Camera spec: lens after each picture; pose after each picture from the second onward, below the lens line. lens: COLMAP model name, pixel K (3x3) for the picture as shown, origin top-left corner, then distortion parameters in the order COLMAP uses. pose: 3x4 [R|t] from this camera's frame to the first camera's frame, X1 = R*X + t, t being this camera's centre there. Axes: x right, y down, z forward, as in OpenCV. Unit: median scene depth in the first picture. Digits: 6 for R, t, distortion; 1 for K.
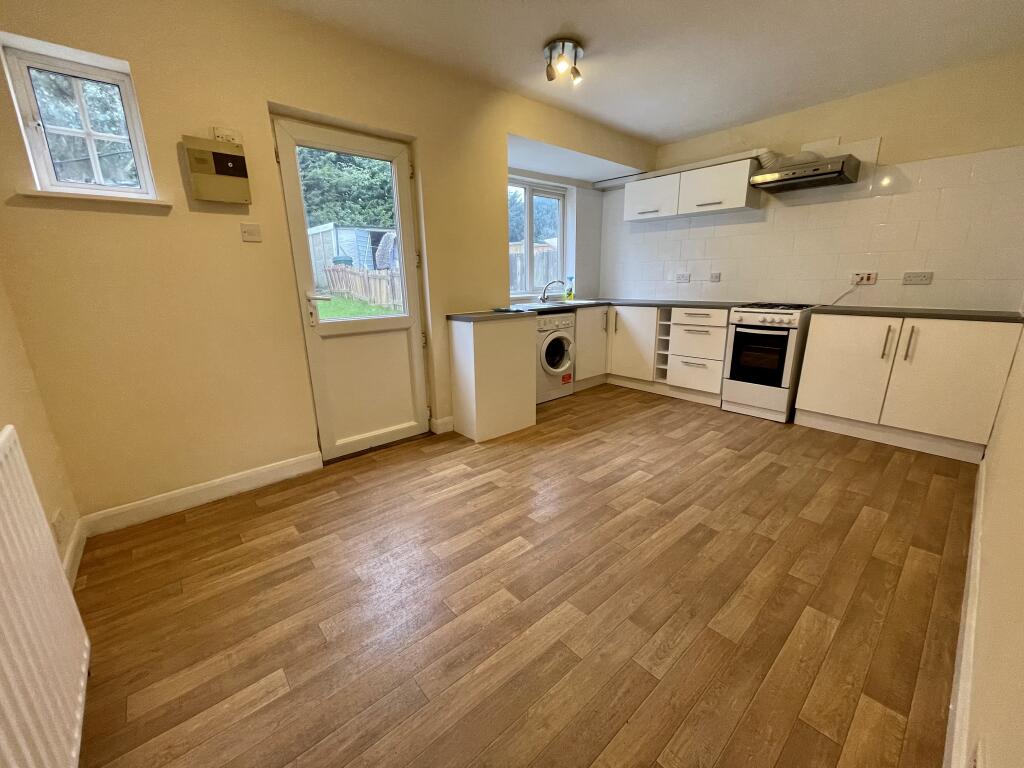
lens RADIAL K [[414.2, 0, 509.0], [0, 414.2, 385.2], [0, 0, 1]] dist [-0.010608, 0.009309]
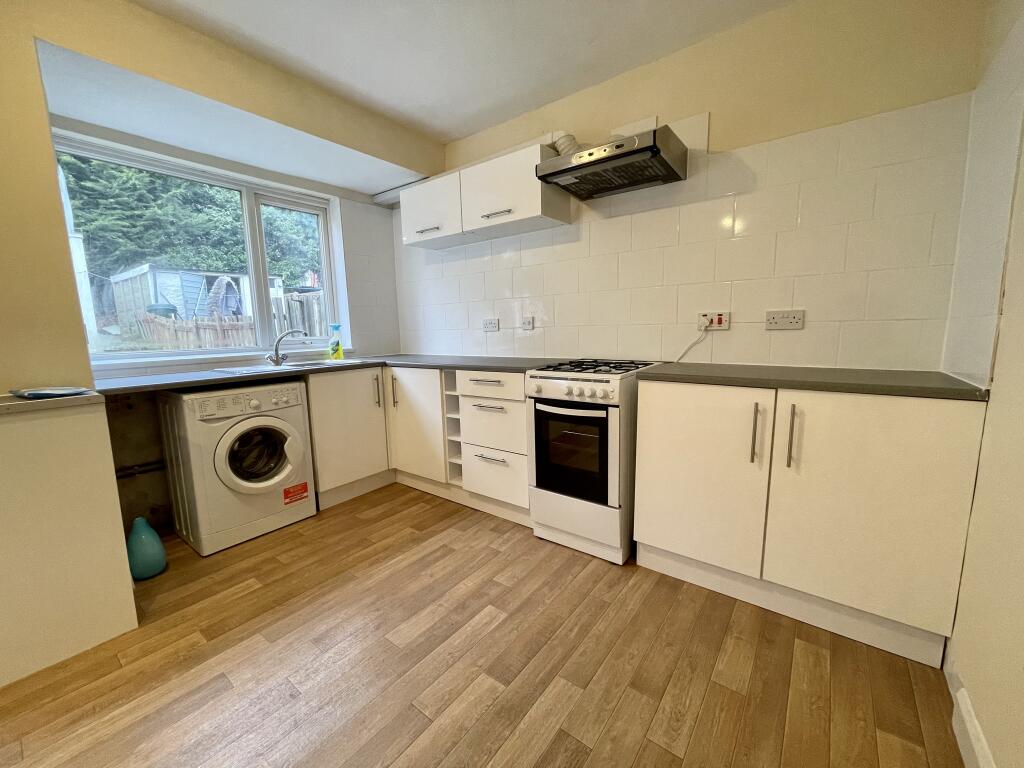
lens RADIAL K [[414.2, 0, 509.0], [0, 414.2, 385.2], [0, 0, 1]] dist [-0.010608, 0.009309]
pose [[0.980949, -0.036458, 0.190812, 0.385048], [0.058844, 0.991850, -0.113006, -0.096431], [-0.185137, 0.122081, 0.975100, 0.406609]]
